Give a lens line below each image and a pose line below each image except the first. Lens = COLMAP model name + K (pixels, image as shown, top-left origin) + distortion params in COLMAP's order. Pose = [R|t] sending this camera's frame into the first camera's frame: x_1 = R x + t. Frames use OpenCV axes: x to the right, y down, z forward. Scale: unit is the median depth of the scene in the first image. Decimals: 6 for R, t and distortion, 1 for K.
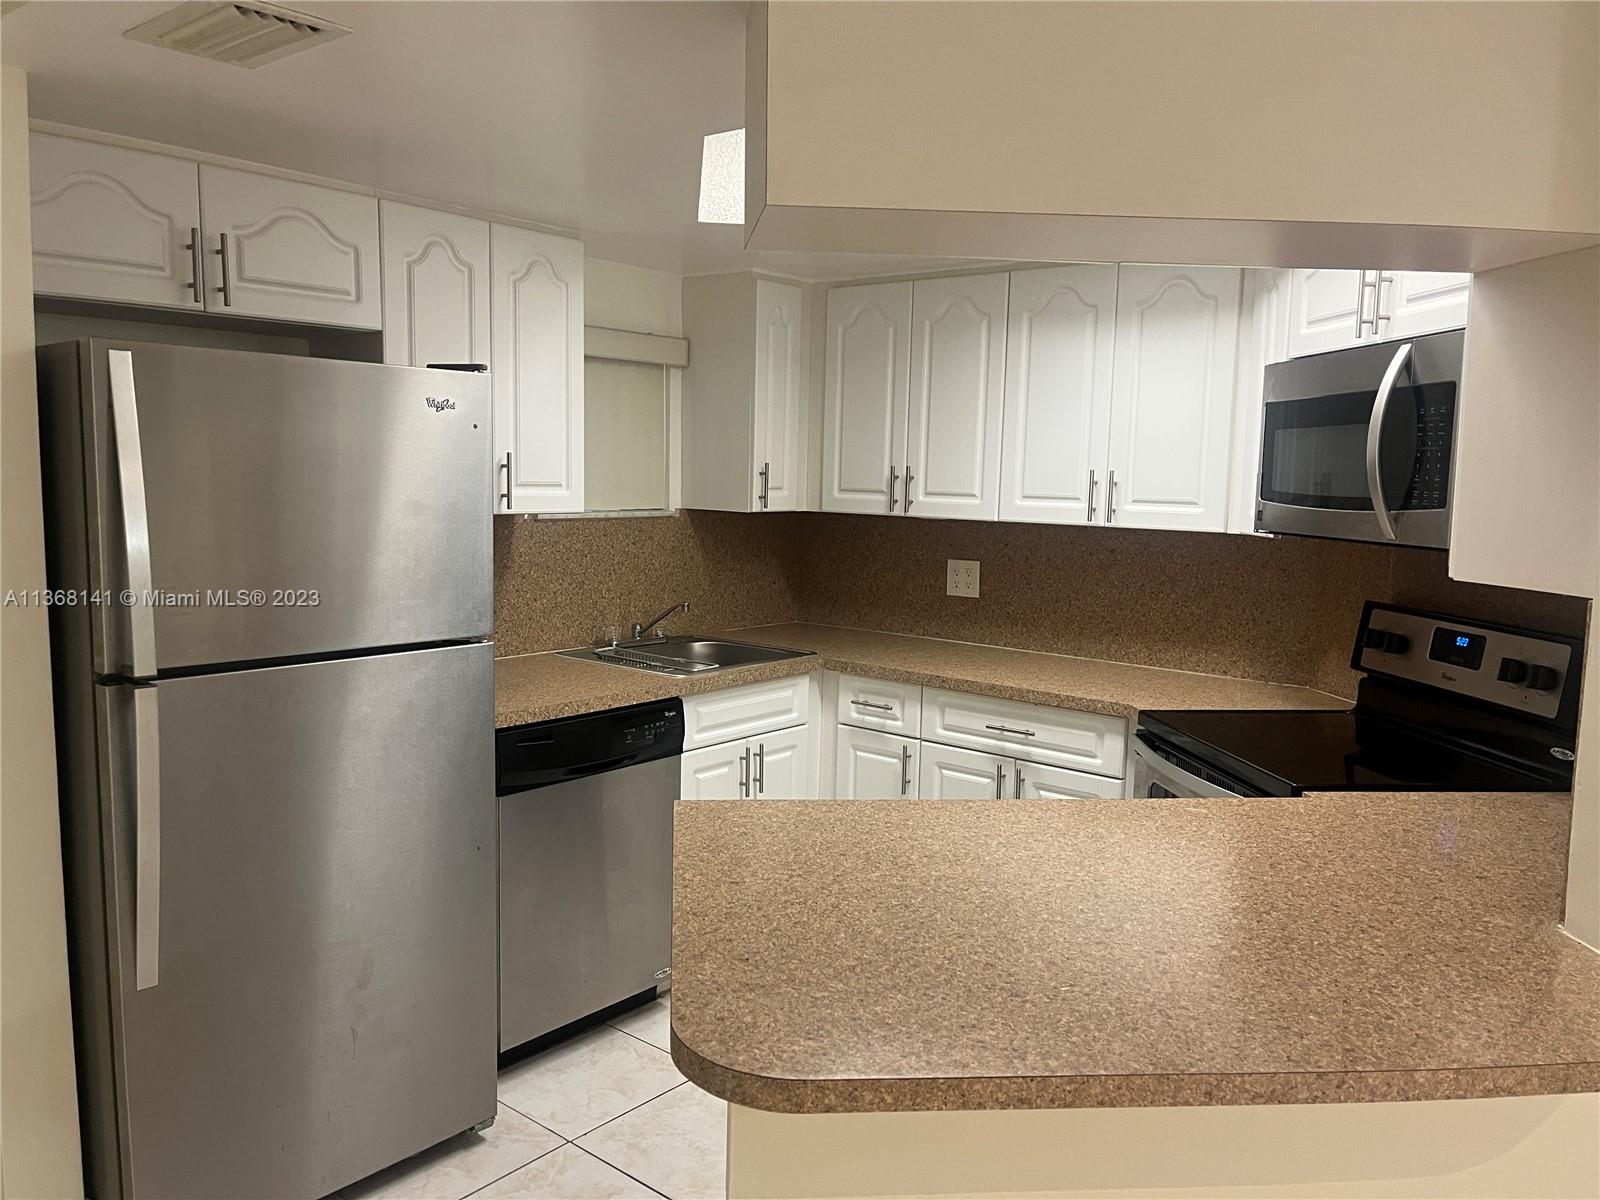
lens RADIAL K [[1210.2, 0, 821.8], [0, 1210.2, 605.4], [0, 0, 1]] dist [0.029117, -0.006770]
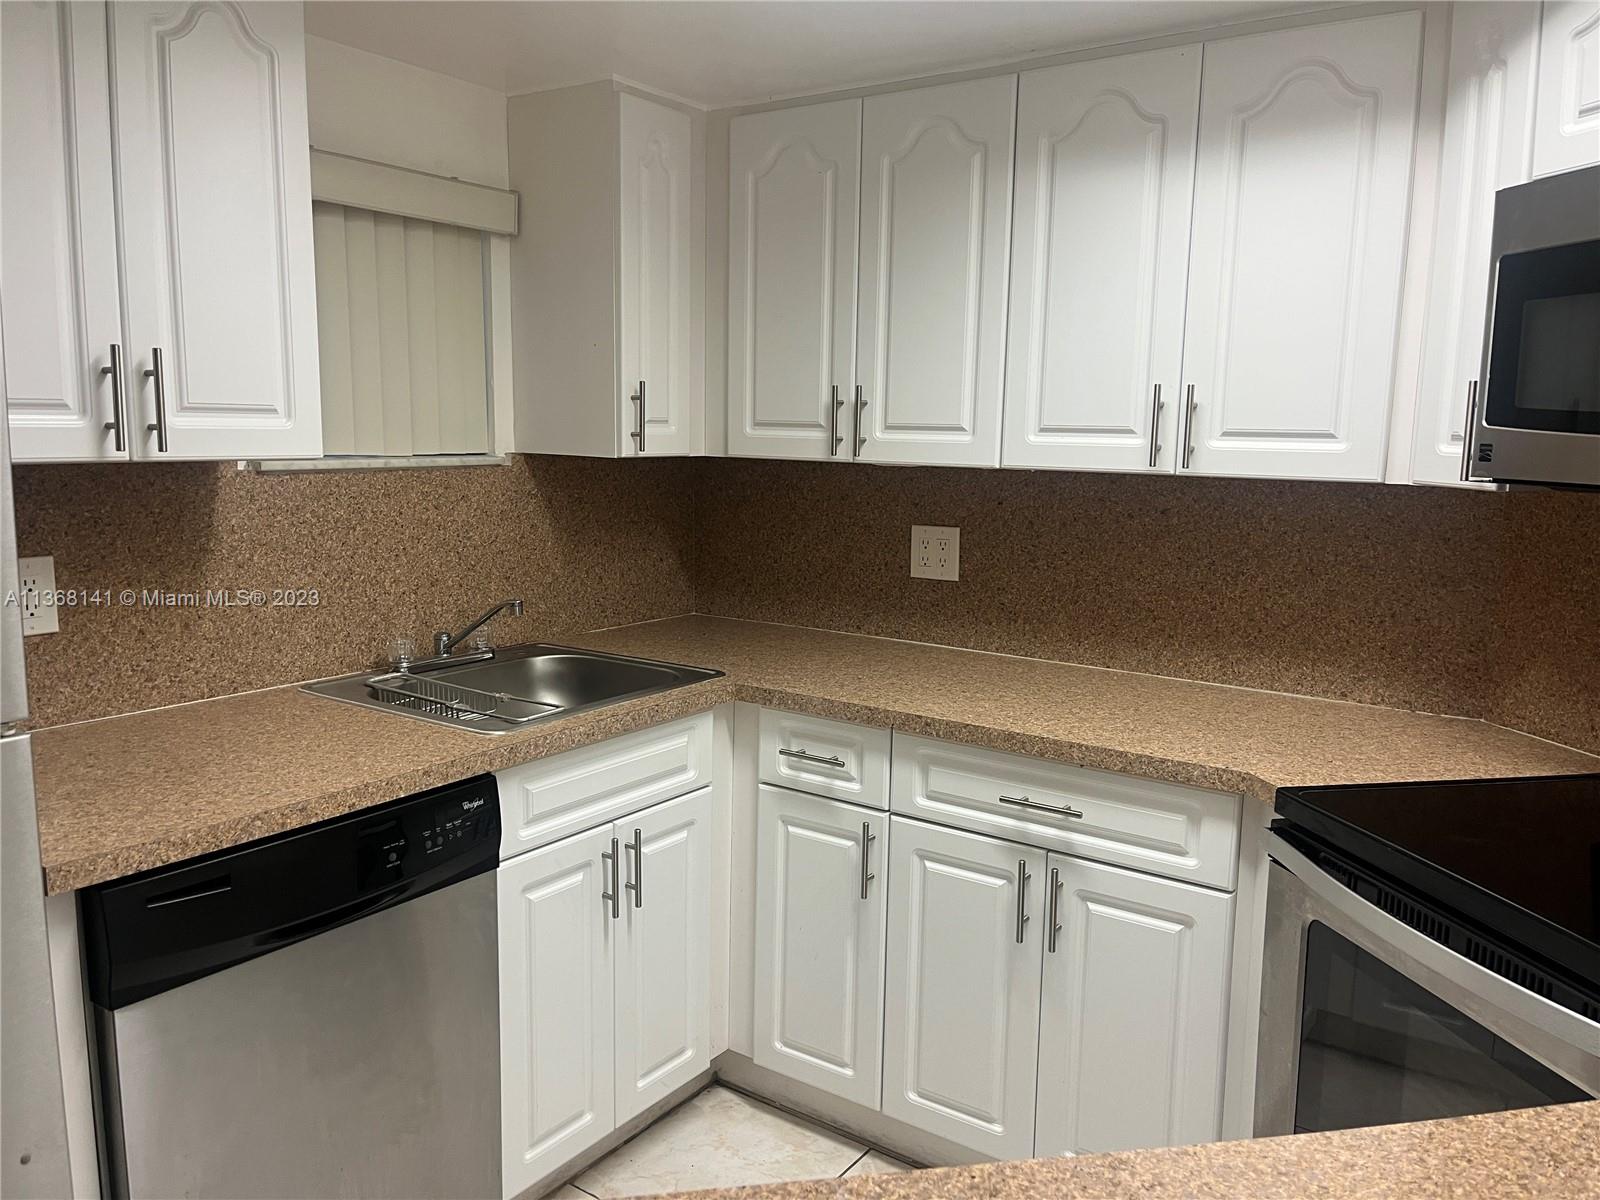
lens RADIAL K [[1210.2, 0, 821.8], [0, 1210.2, 605.4], [0, 0, 1]] dist [0.029117, -0.006770]
pose [[0.996842, -0.016916, 0.077593, -0.001721], [0.013795, 0.999081, 0.040585, -0.024544], [-0.078208, -0.039386, 0.996159, 0.370107]]
